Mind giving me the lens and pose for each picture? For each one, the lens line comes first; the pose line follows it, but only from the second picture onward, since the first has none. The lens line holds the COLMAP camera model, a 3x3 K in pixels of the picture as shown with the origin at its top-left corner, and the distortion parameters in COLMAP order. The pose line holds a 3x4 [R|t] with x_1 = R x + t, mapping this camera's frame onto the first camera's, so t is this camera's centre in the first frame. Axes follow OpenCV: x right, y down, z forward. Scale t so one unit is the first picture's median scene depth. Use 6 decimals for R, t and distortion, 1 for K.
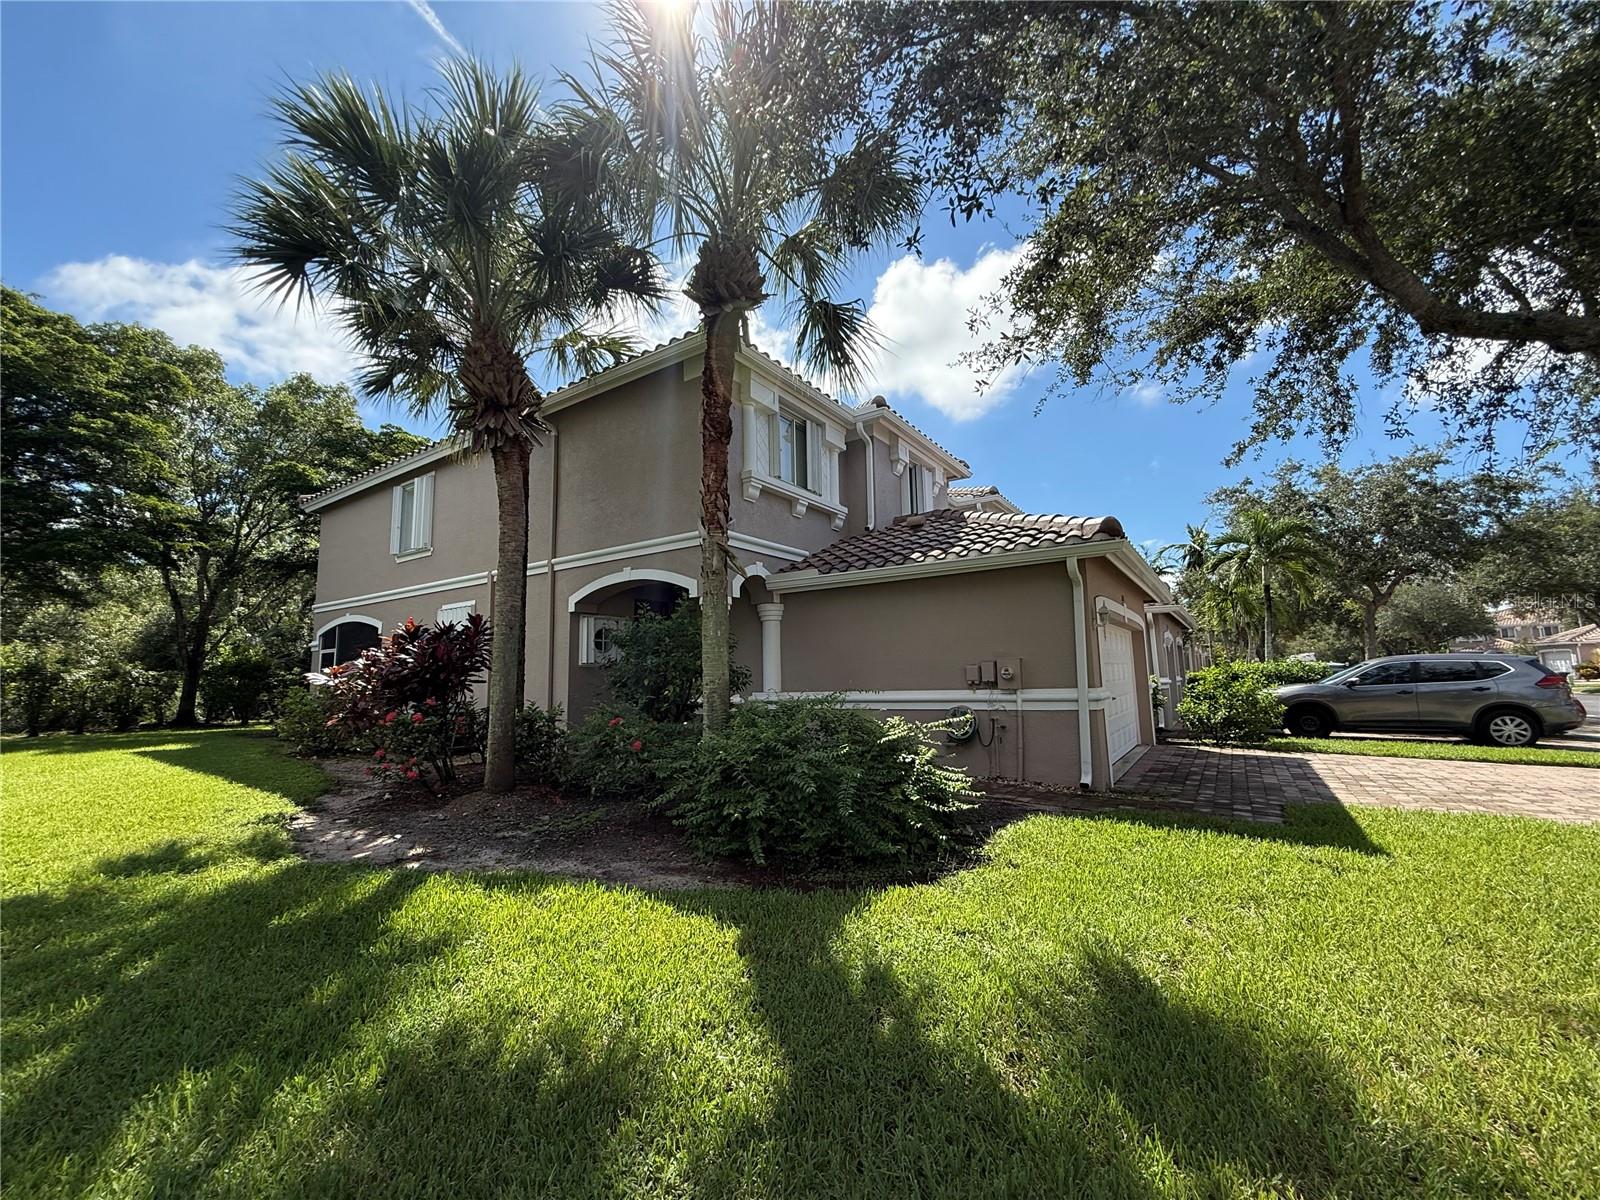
lens RADIAL K [[638.3, 0, 795.4], [0, 638.3, 594.8], [0, 0, 1]] dist [0.001196, 0.000243]
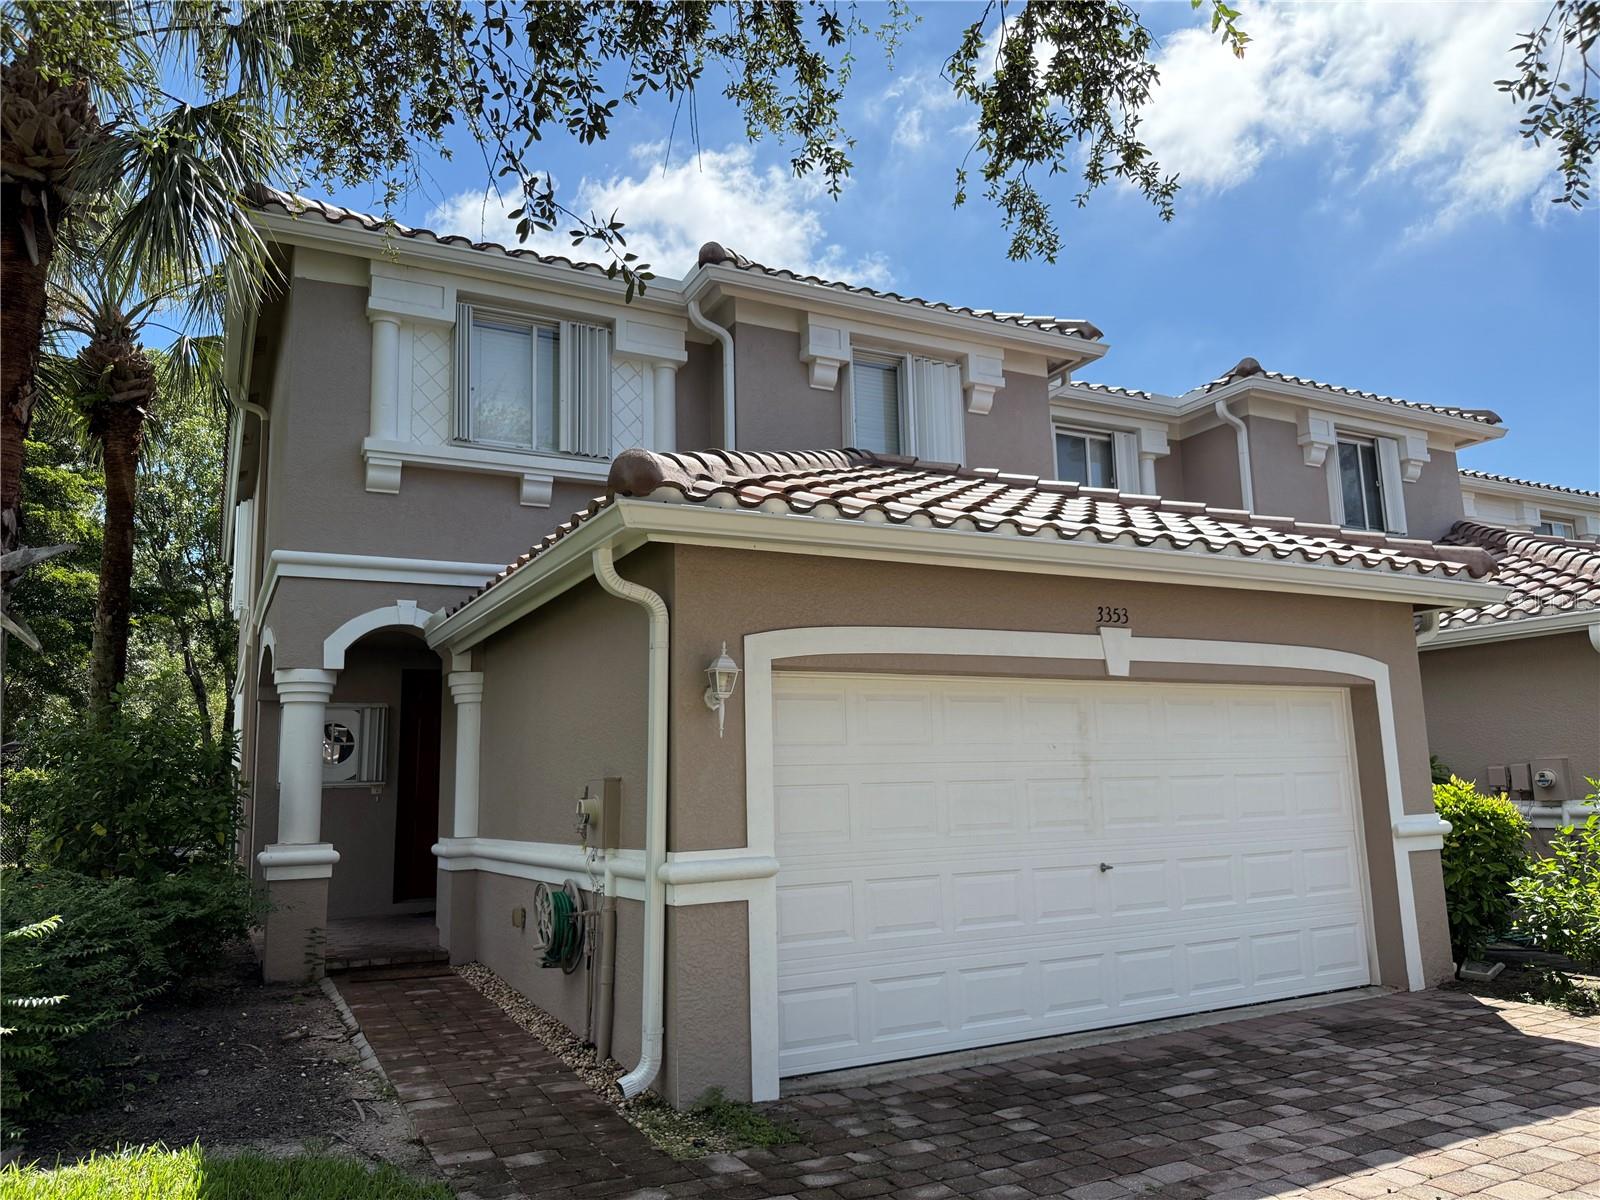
lens RADIAL K [[1122.2, 0, 800.0], [0, 1122.2, 600.0], [0, 0, 1]] dist [0.094368, -0.134487]
pose [[0.880925, -0.080838, -0.466300, 0.792127], [0.069194, 0.996716, -0.042071, 0.014639], [0.468169, 0.004796, 0.883626, 0.330528]]
